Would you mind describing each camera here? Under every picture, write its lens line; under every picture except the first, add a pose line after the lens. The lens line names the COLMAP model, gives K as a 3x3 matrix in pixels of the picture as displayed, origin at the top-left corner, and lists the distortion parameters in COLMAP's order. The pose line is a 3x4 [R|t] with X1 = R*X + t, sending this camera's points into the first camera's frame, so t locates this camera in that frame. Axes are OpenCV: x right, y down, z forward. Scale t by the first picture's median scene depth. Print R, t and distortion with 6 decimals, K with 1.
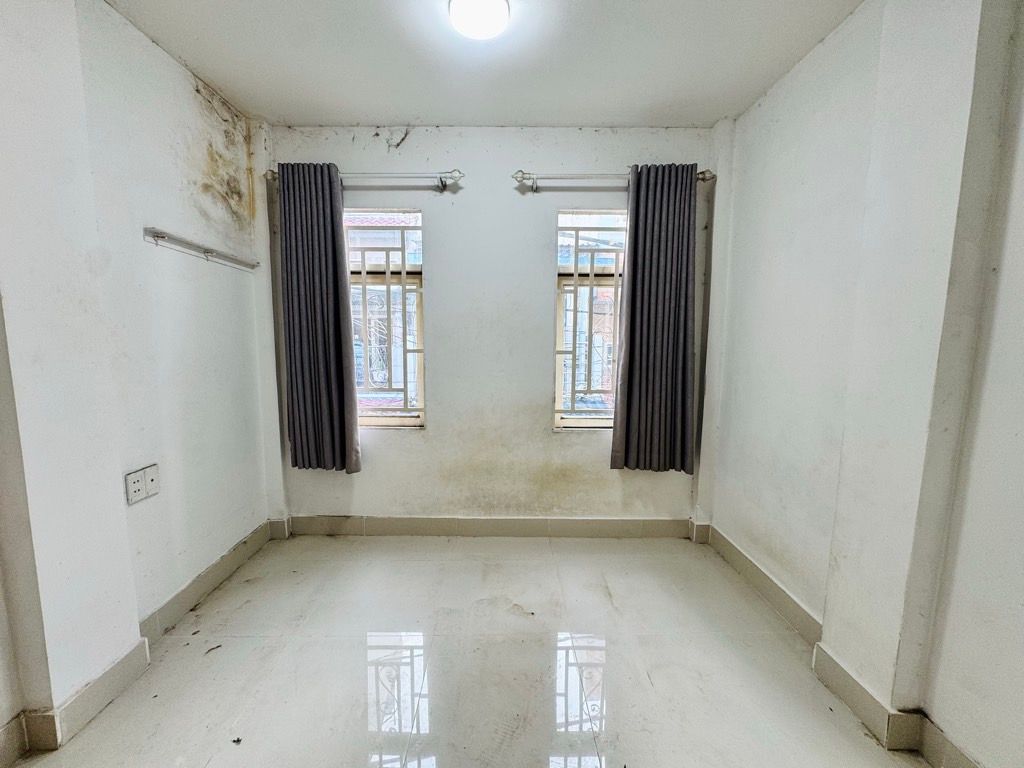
lens RADIAL K [[410.3, 0, 506.1], [0, 410.3, 380.6], [0, 0, 1]] dist [-0.001718, 0.000394]
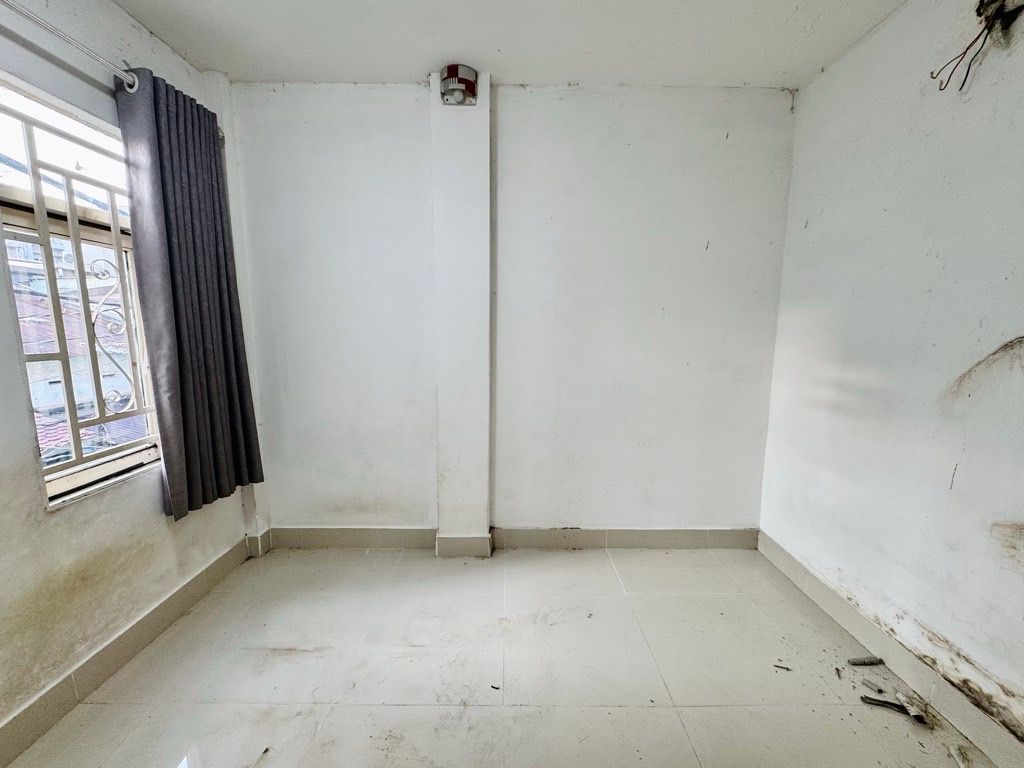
lens RADIAL K [[410.3, 0, 508.9], [0, 410.3, 384.3], [0, 0, 1]] dist [-0.001718, 0.000394]
pose [[0.021717, -0.148280, 0.988707, -0.371840], [0.110525, 0.983234, 0.145032, -0.047002], [-0.993636, 0.106127, 0.037742, 0.399562]]
